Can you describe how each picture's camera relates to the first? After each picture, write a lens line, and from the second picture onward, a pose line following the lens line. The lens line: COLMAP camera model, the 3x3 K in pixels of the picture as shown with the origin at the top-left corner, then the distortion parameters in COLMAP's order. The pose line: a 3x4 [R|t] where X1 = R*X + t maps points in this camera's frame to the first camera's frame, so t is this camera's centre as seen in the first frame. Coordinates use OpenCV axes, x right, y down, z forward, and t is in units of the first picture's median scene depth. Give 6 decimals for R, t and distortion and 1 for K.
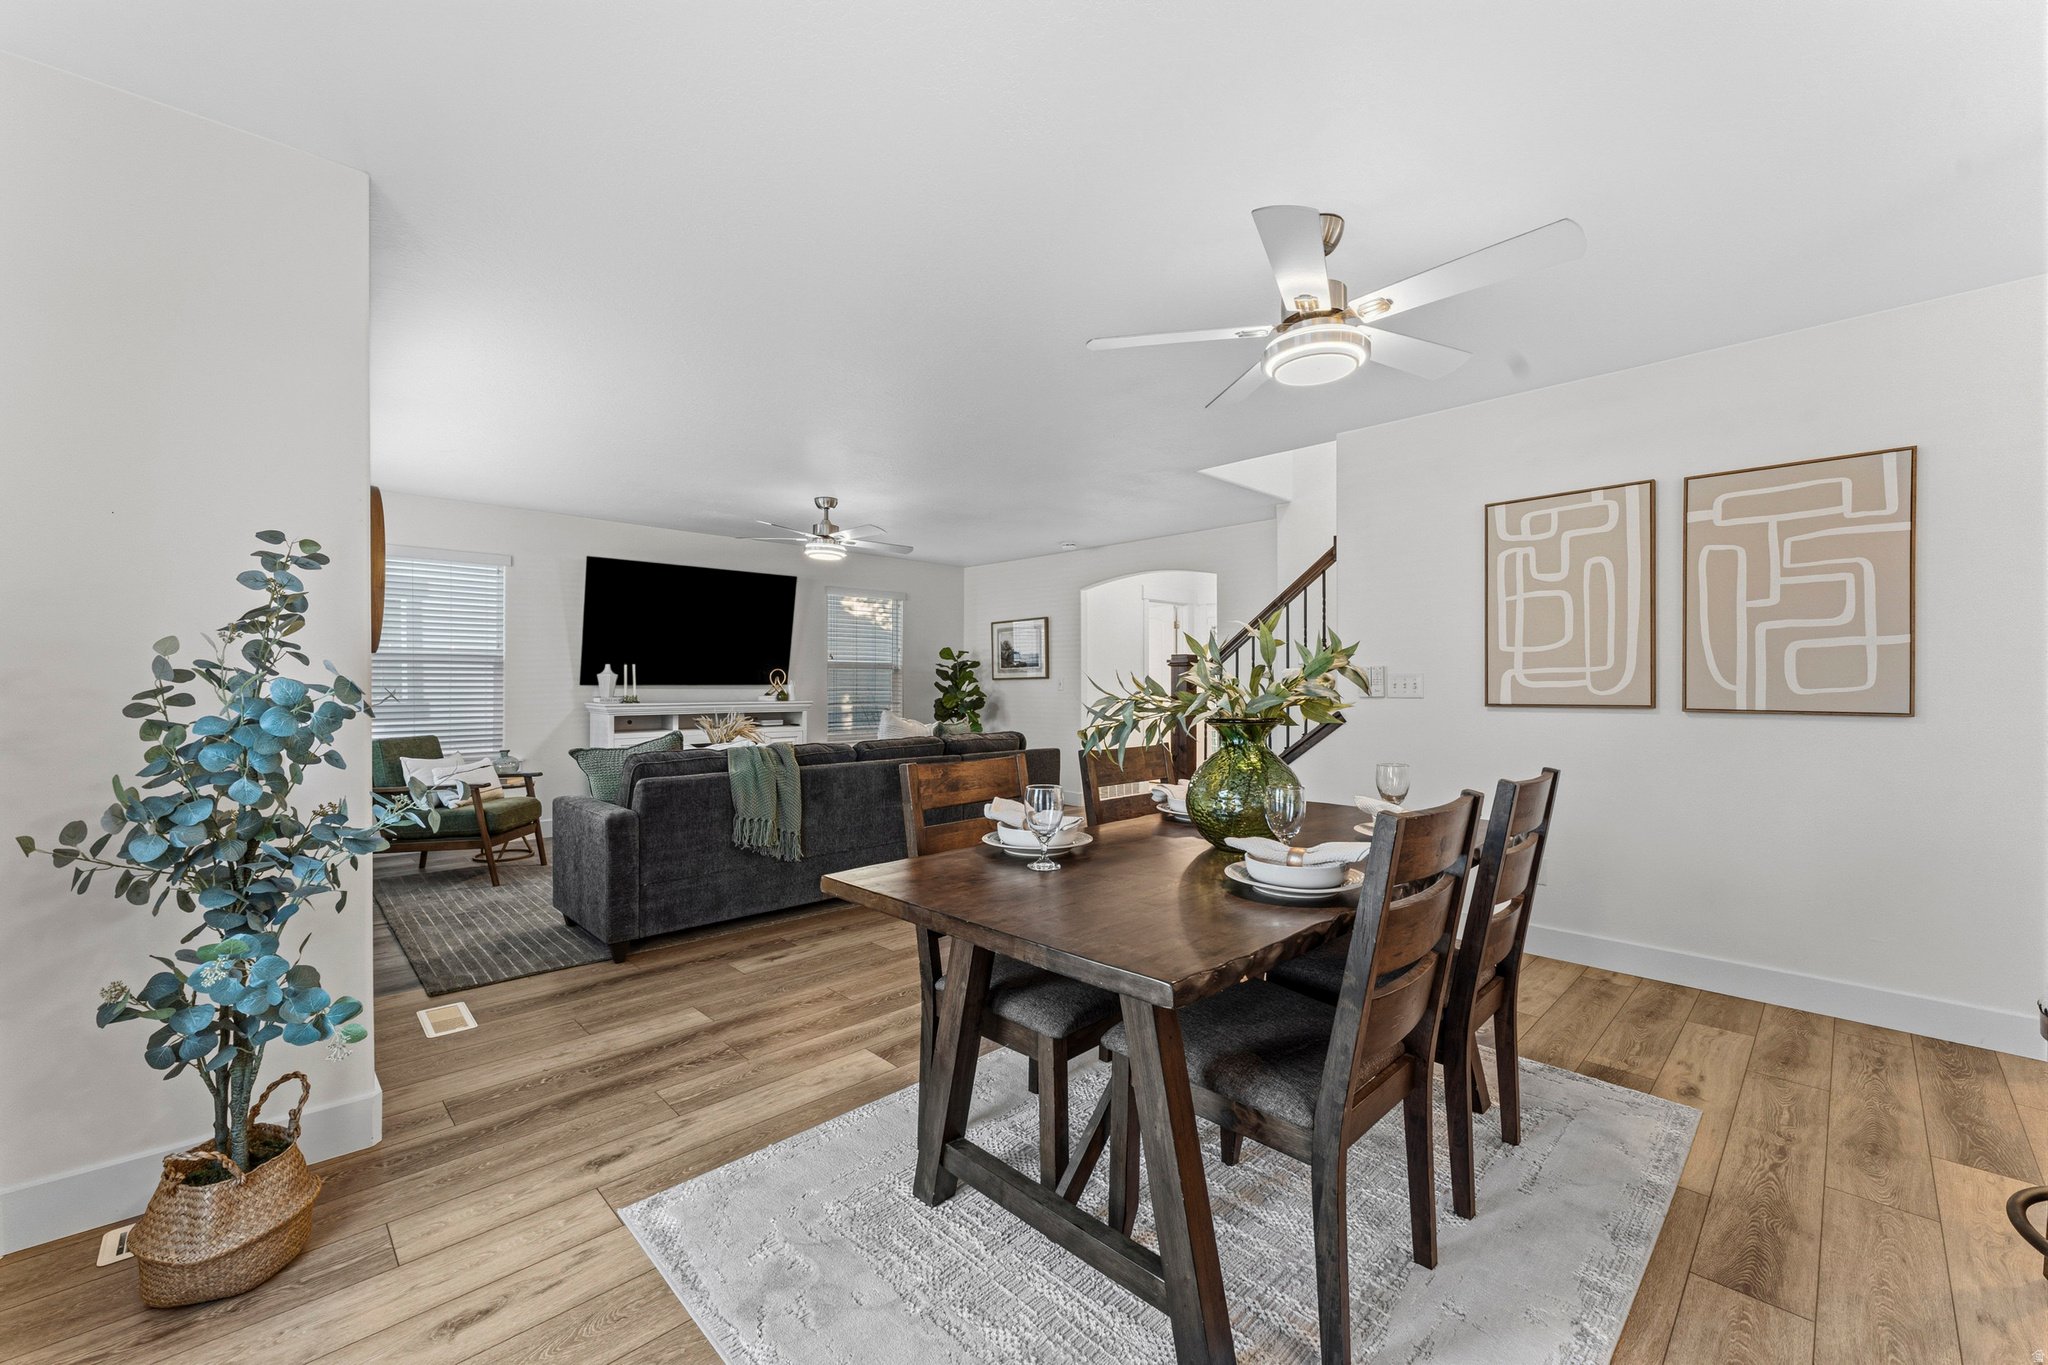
lens RADIAL K [[816.1, 0, 1021.8], [0, 816.1, 690.8], [0, 0, 1]] dist [0.000962, -0.000145]
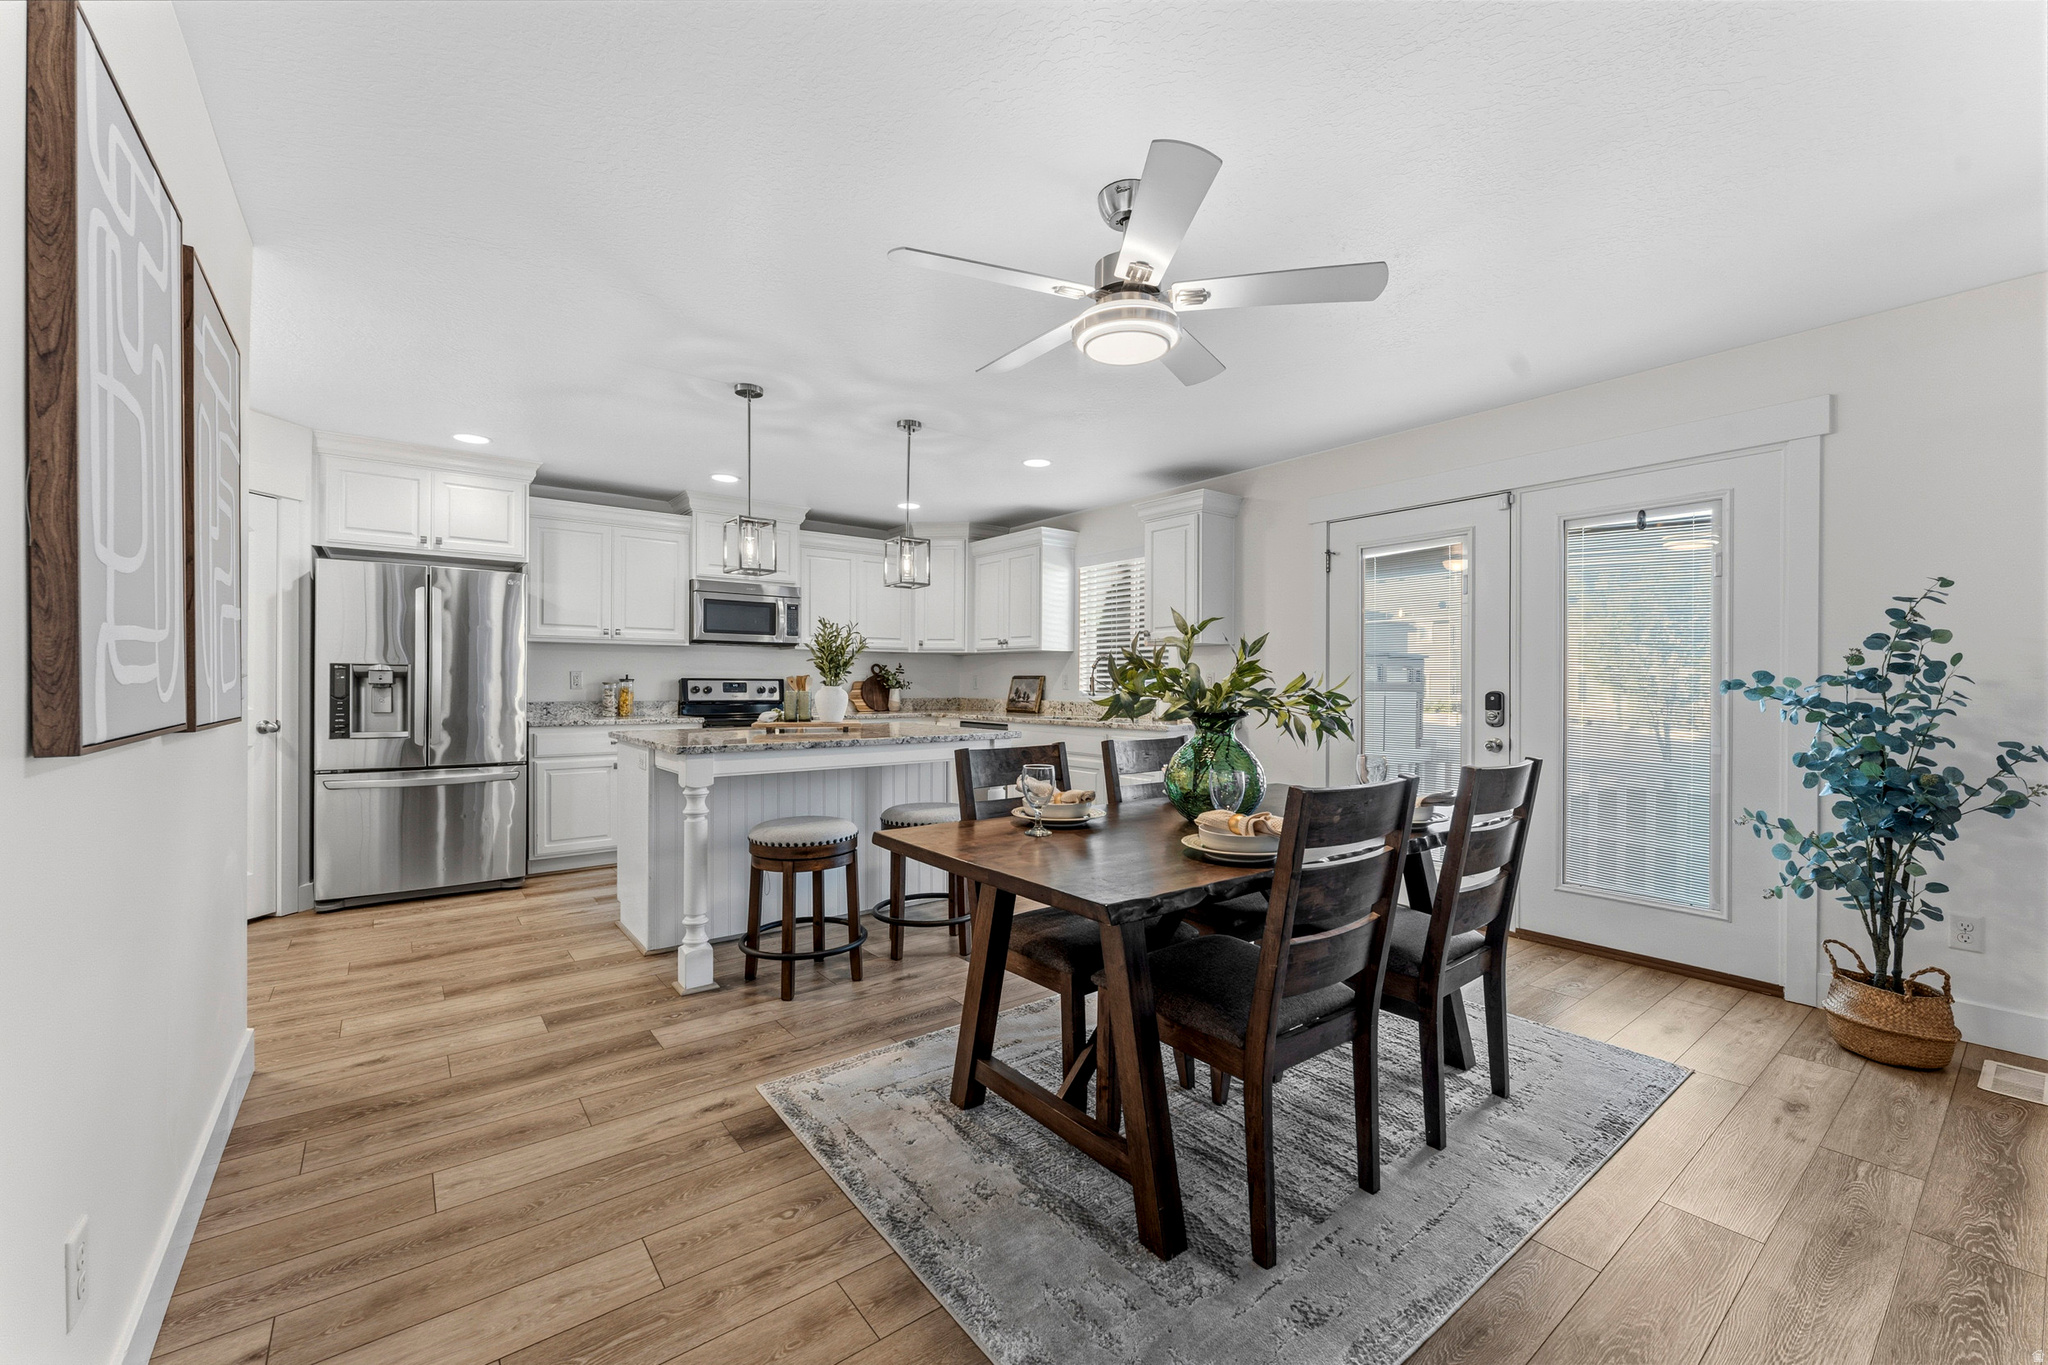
lens RADIAL K [[814.7, 0, 1018.6], [0, 814.7, 687.5], [0, 0, 1]] dist [-0.000383, -0.000335]
pose [[-0.993307, -0.005598, 0.115364, 0.282996], [-0.004201, 0.999915, 0.012351, -0.008511], [-0.115424, 0.011783, -0.993246, 1.480792]]
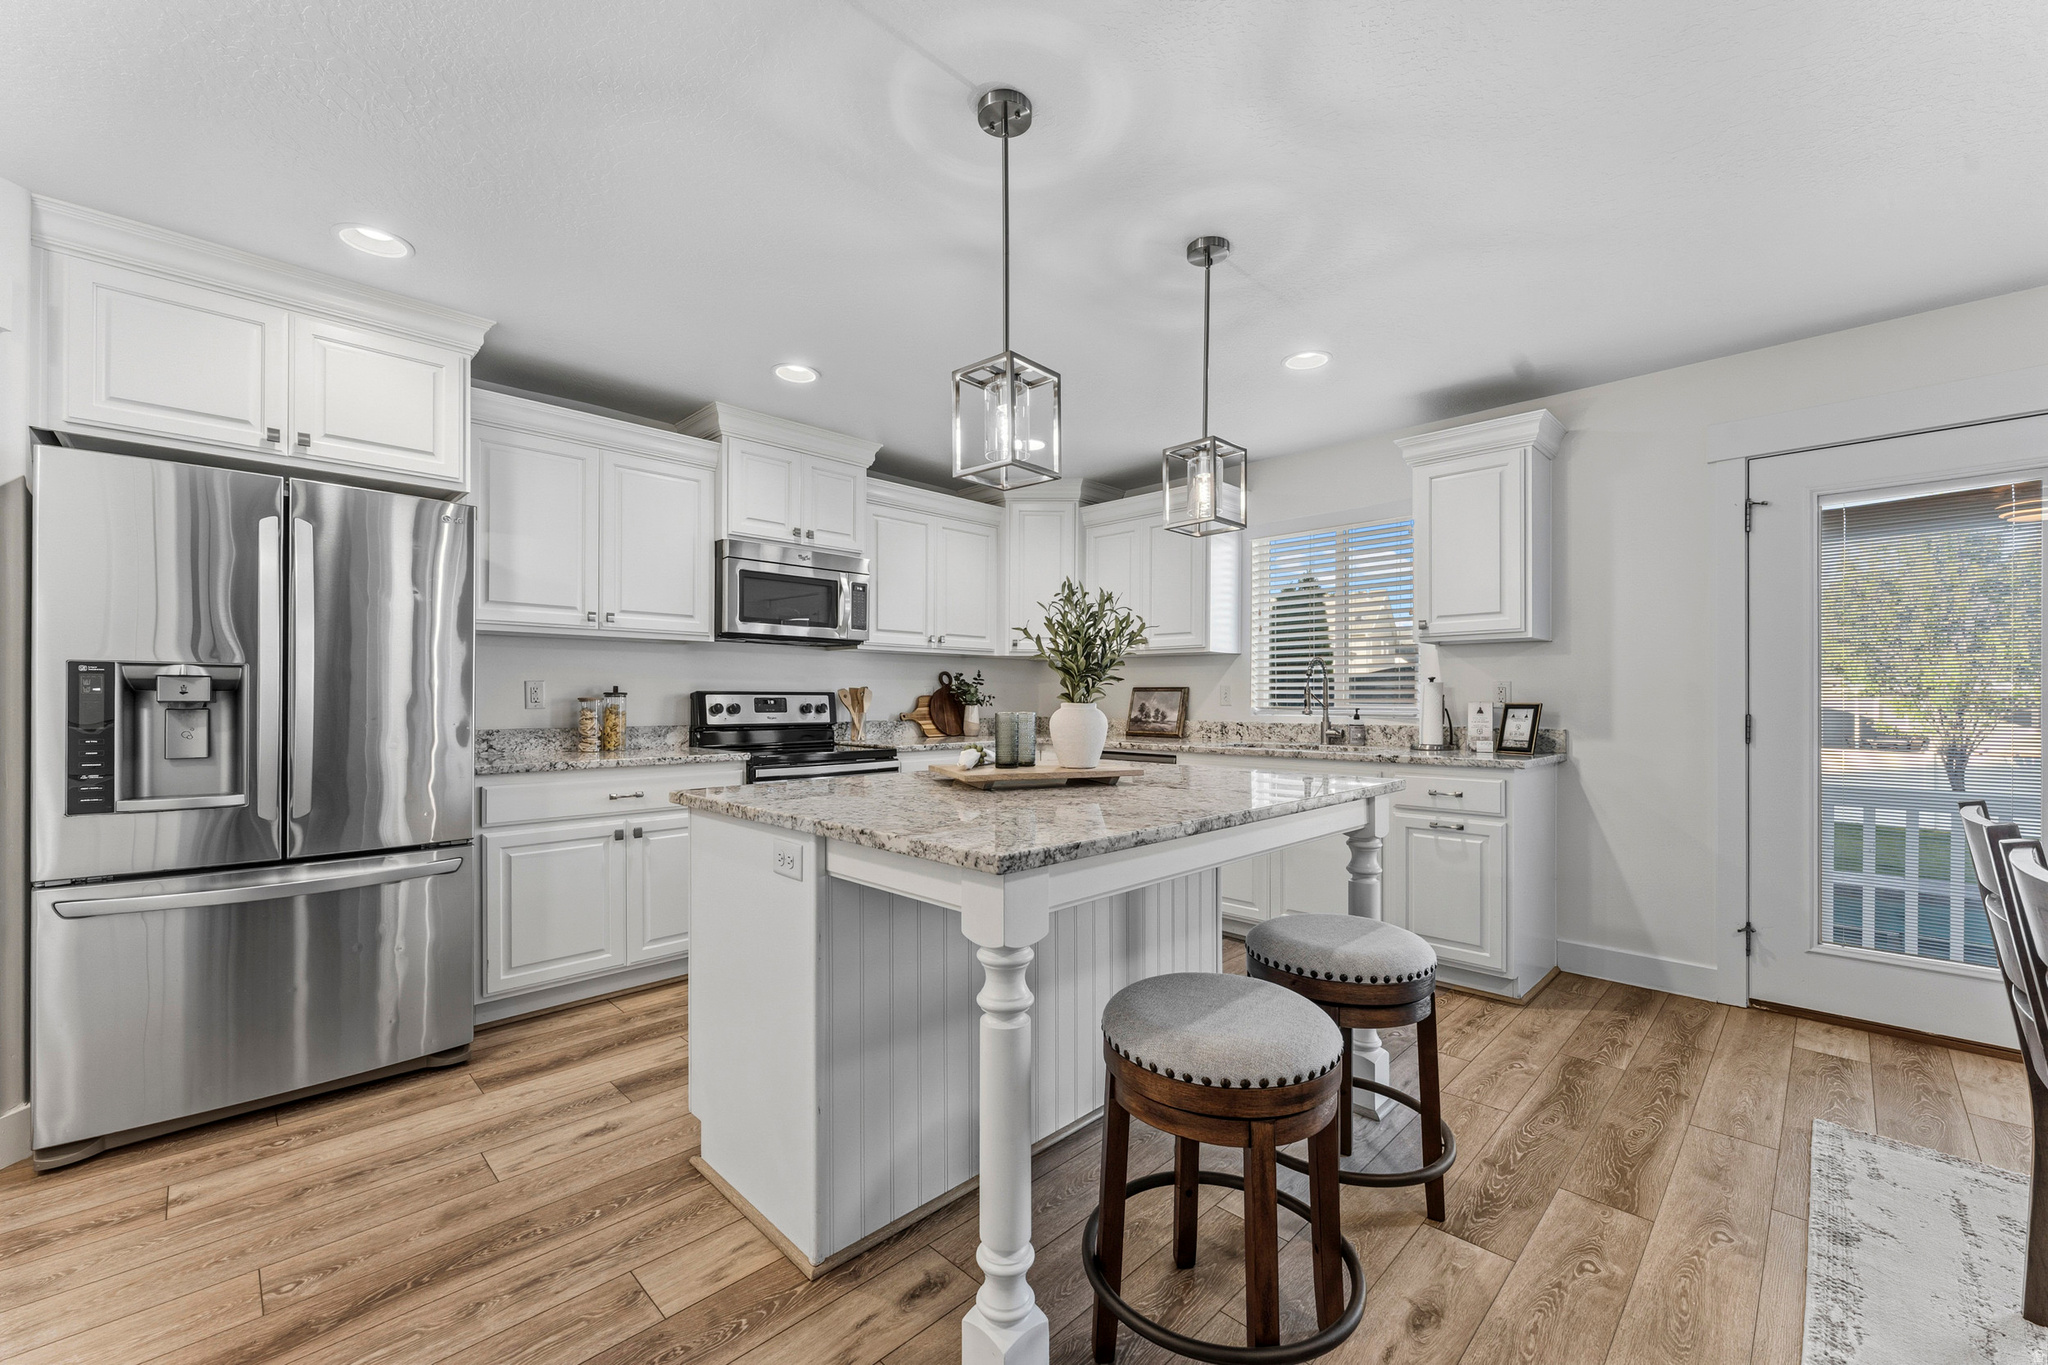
lens RADIAL K [[820.7, 0, 1018.6], [0, 820.7, 698.6], [0, 0, 1]] dist [0.000699, -0.000038]
pose [[-0.999938, -0.001857, -0.010960, 0.808174], [-0.001952, 0.999961, 0.008602, -0.004042], [0.010944, 0.008623, -0.999903, 0.946671]]
